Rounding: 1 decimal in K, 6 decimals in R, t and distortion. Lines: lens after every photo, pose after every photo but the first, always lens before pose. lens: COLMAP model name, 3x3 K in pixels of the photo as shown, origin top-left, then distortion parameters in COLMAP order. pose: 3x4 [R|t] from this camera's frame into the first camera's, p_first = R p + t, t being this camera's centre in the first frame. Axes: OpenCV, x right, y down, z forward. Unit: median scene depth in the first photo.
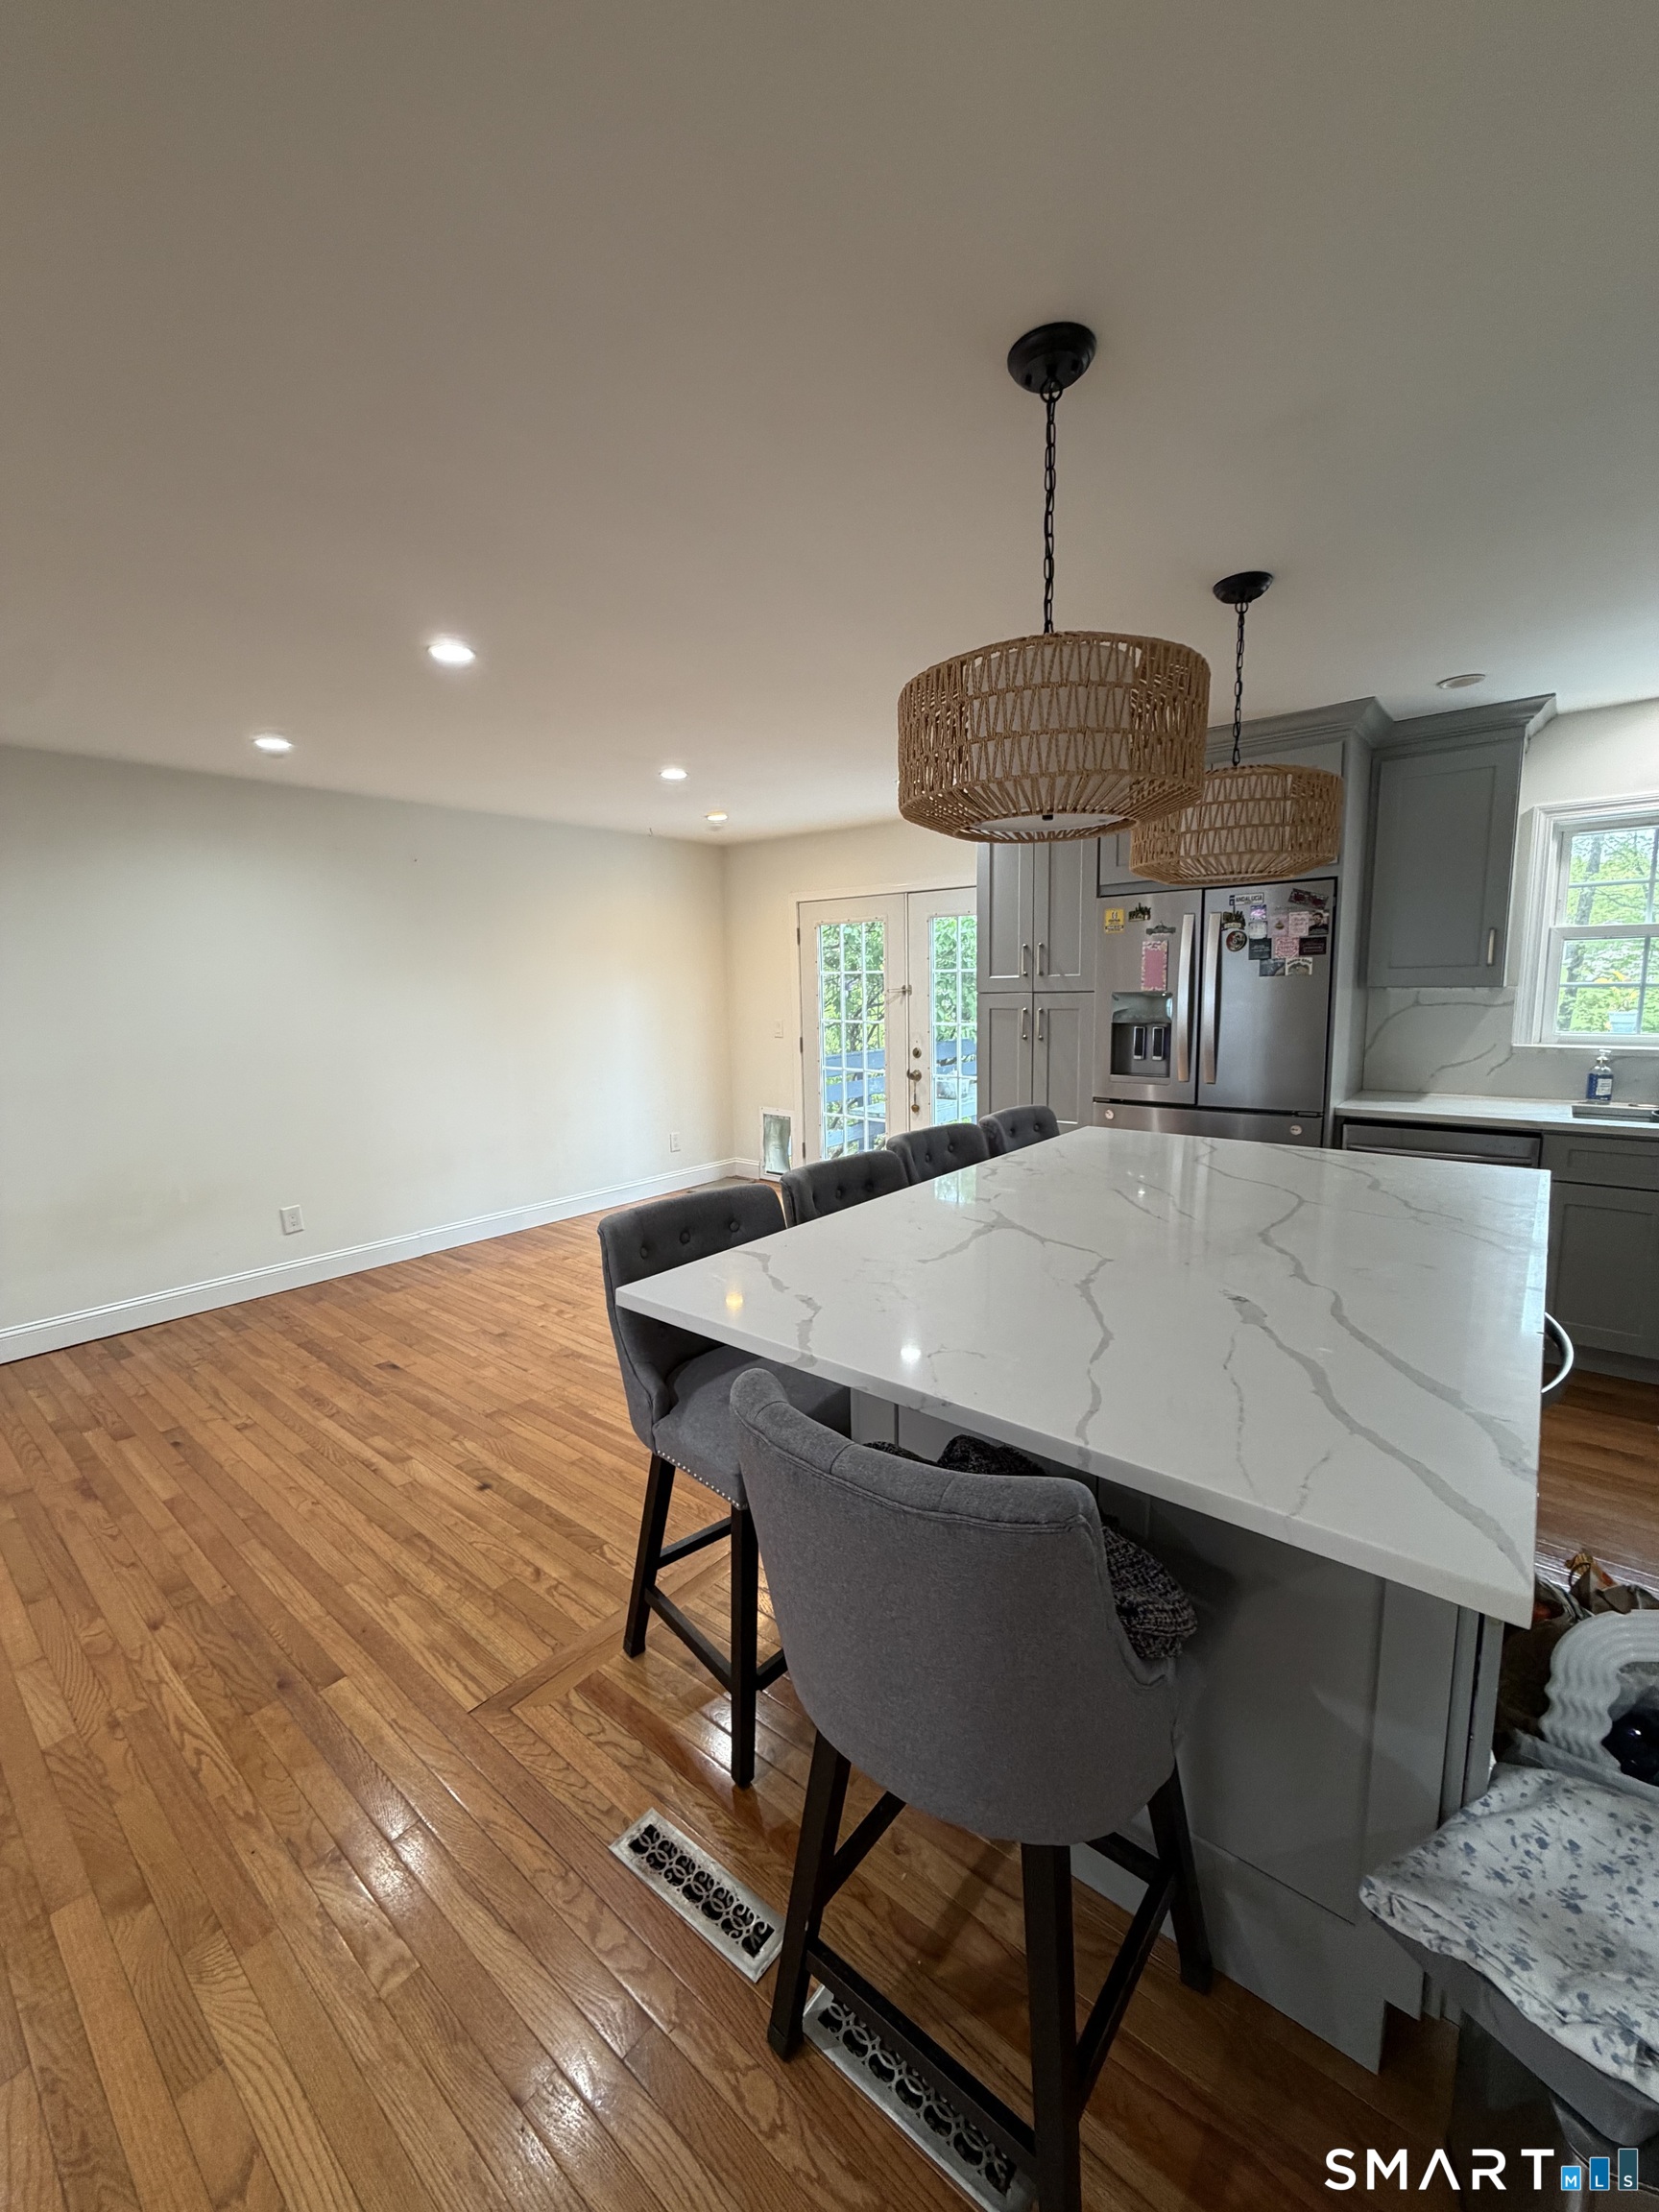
lens RADIAL K [[878.5, 0, 826.4], [0, 878.5, 1105.2], [0, 0, 1]] dist [-0.002719, 0.000441]
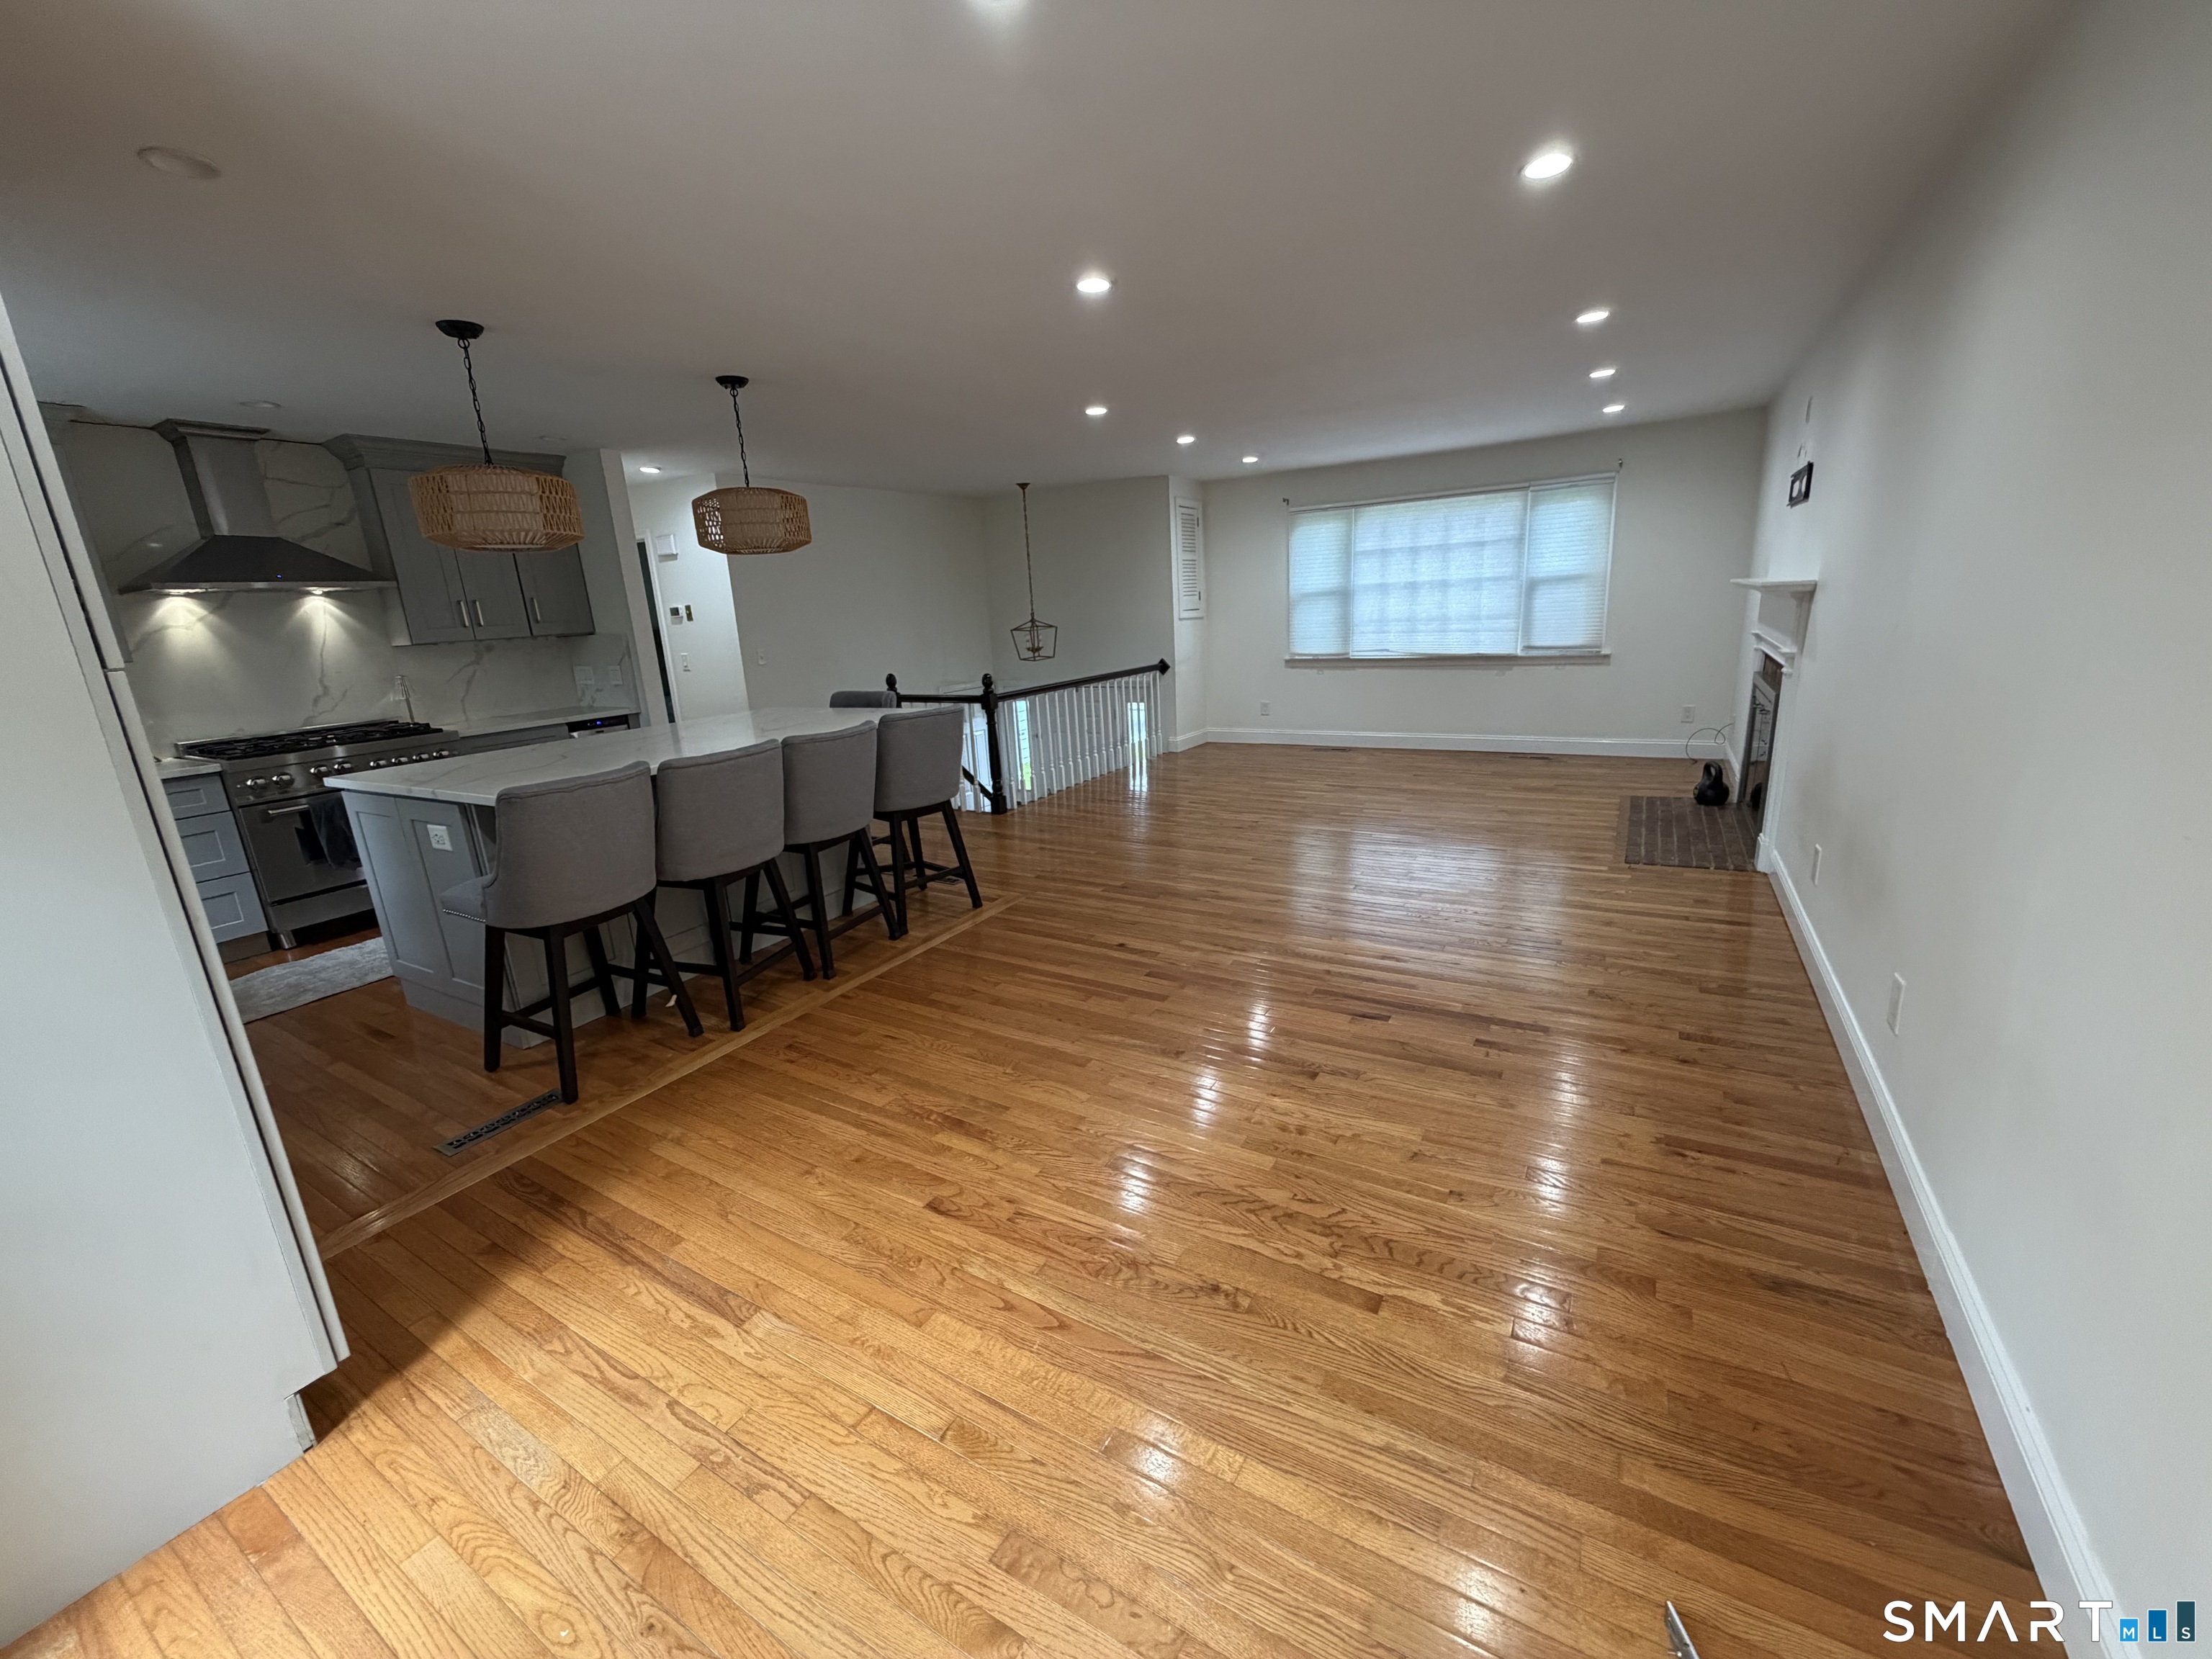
lens RADIAL K [[878.5, 0, 1107.4], [0, 878.5, 840.6], [0, 0, 1]] dist [-0.002719, 0.000441]
pose [[-0.984448, 0.116372, -0.131608, -0.169549], [0.055230, 0.916166, 0.396975, -0.241520], [0.166772, 0.383532, -0.908345, 1.886159]]
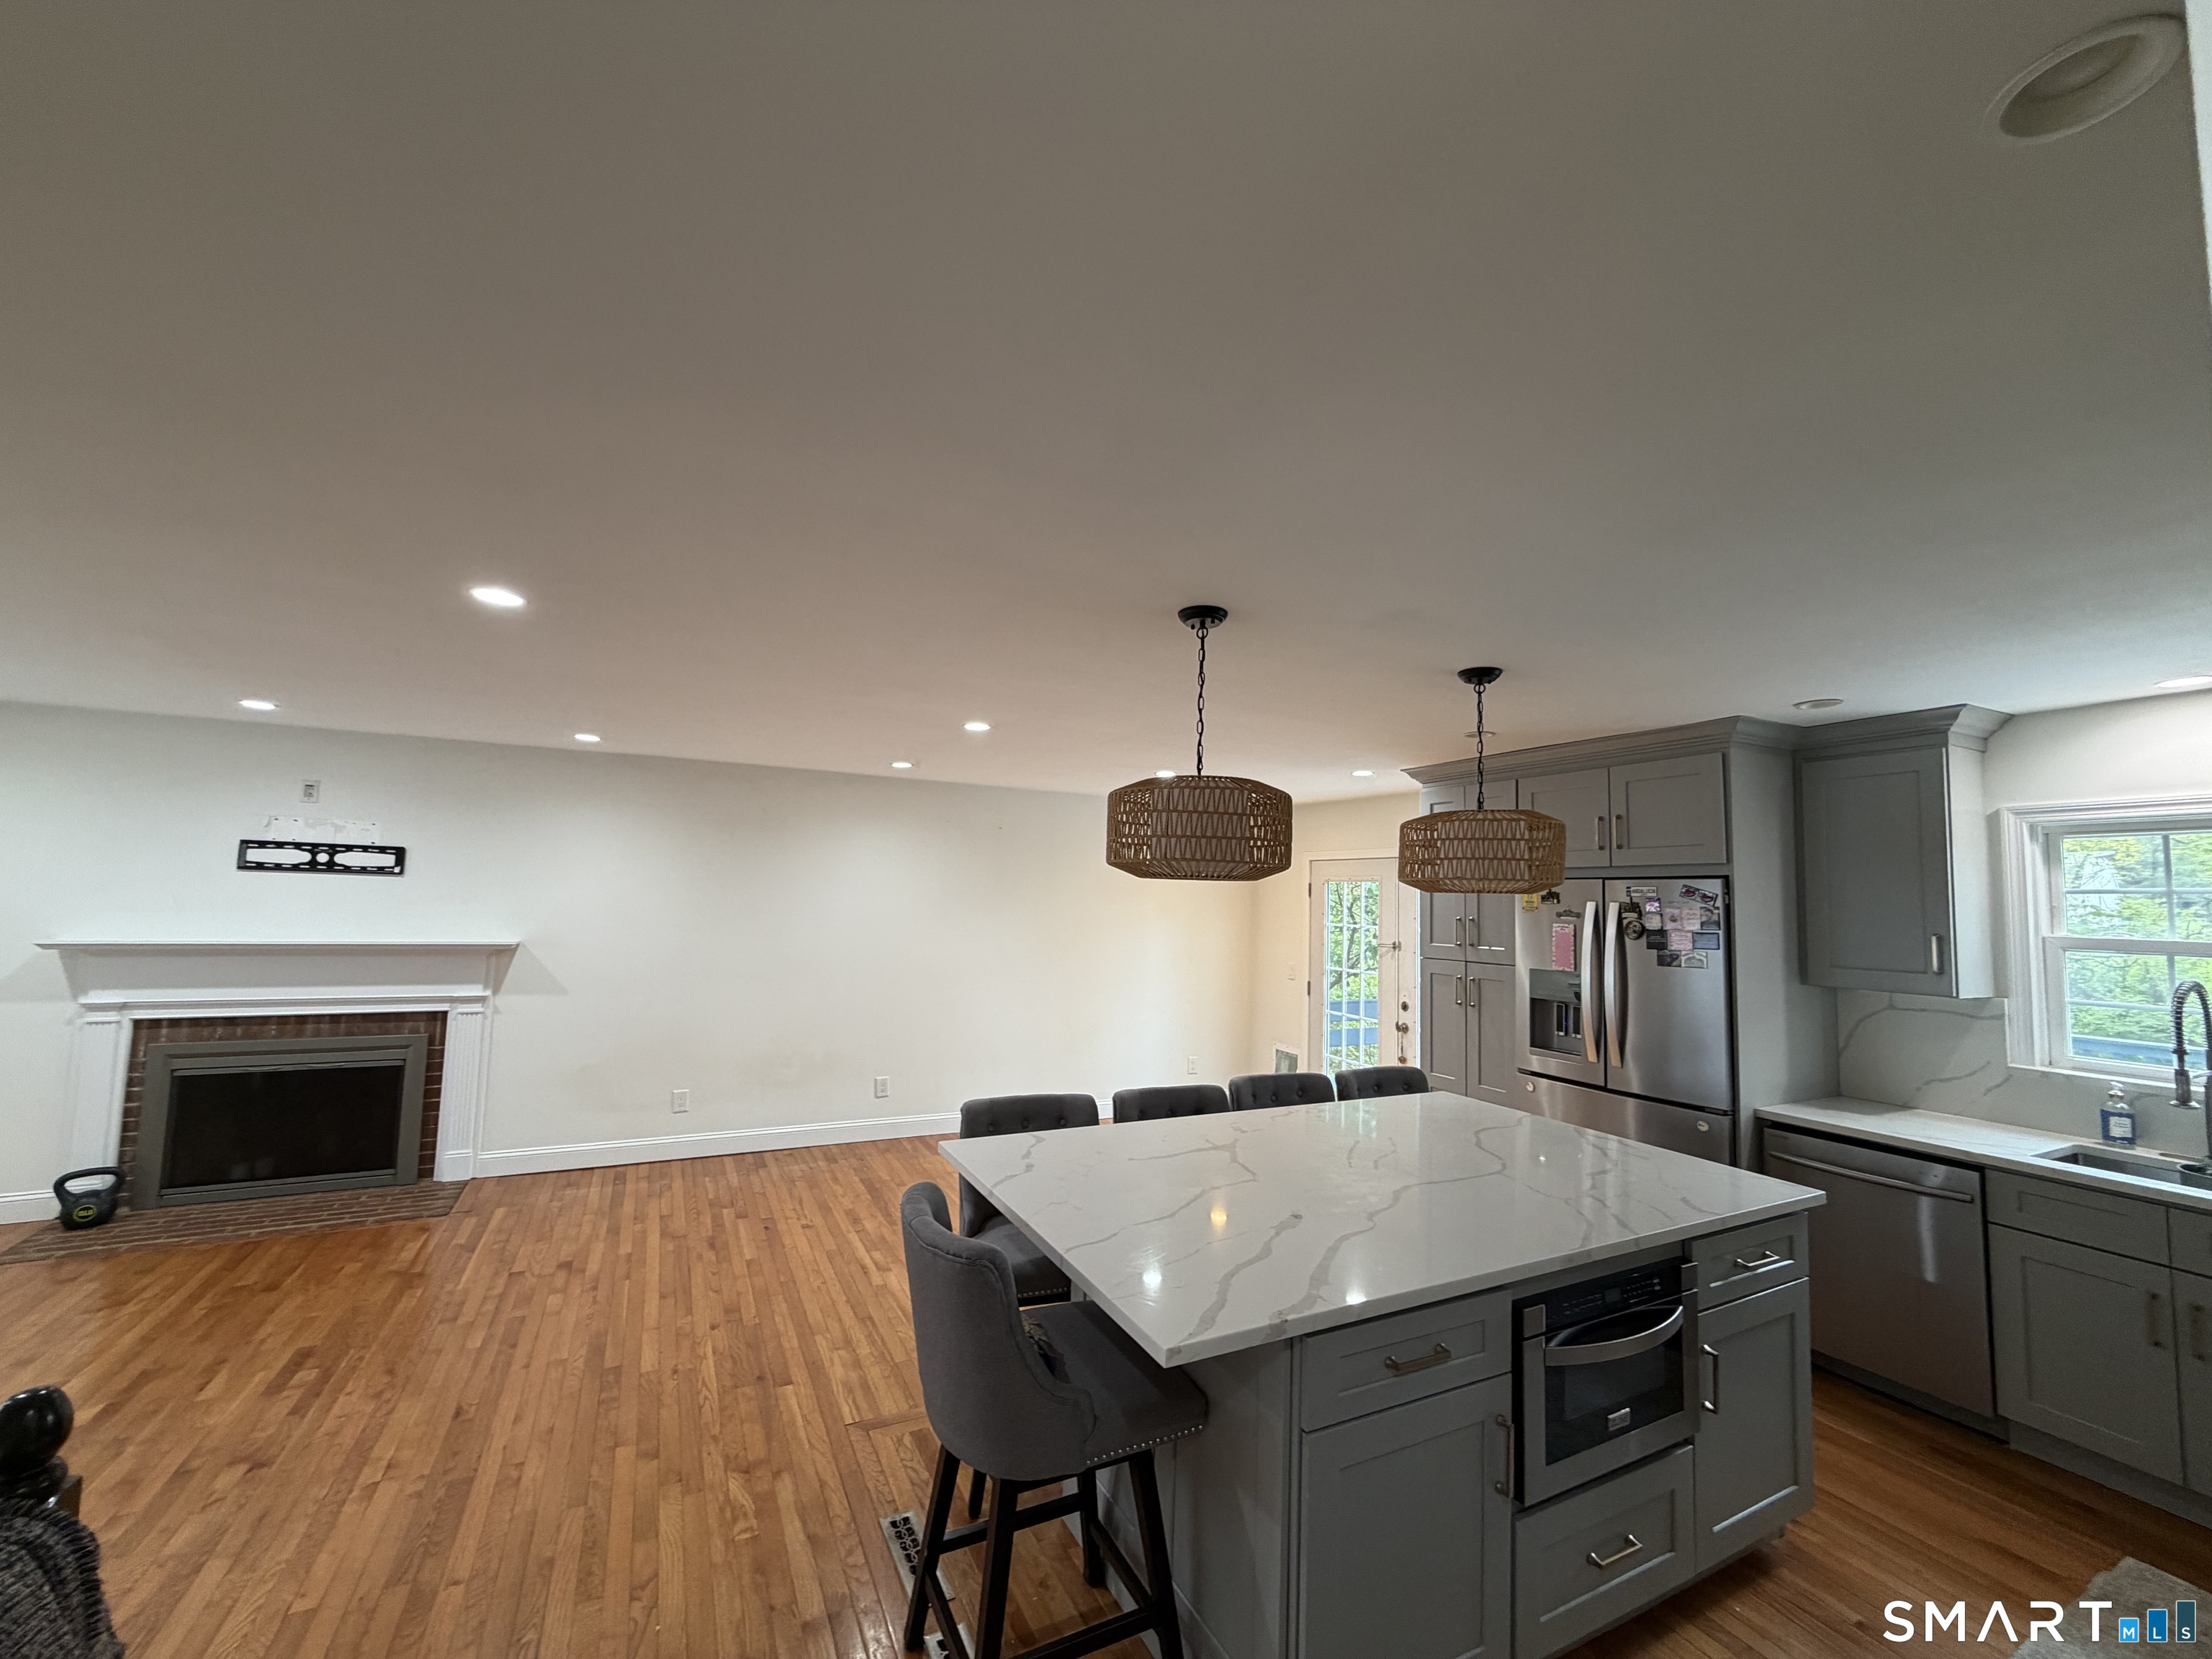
lens RADIAL K [[878.5, 0, 1101.7], [0, 878.5, 831.9], [0, 0, 1]] dist [-0.002719, 0.000441]
pose [[0.913814, 0.016439, -0.405801, 0.347681], [-0.104767, 0.974905, -0.196428, -0.032507], [0.392389, 0.222013, 0.892604, -0.237745]]
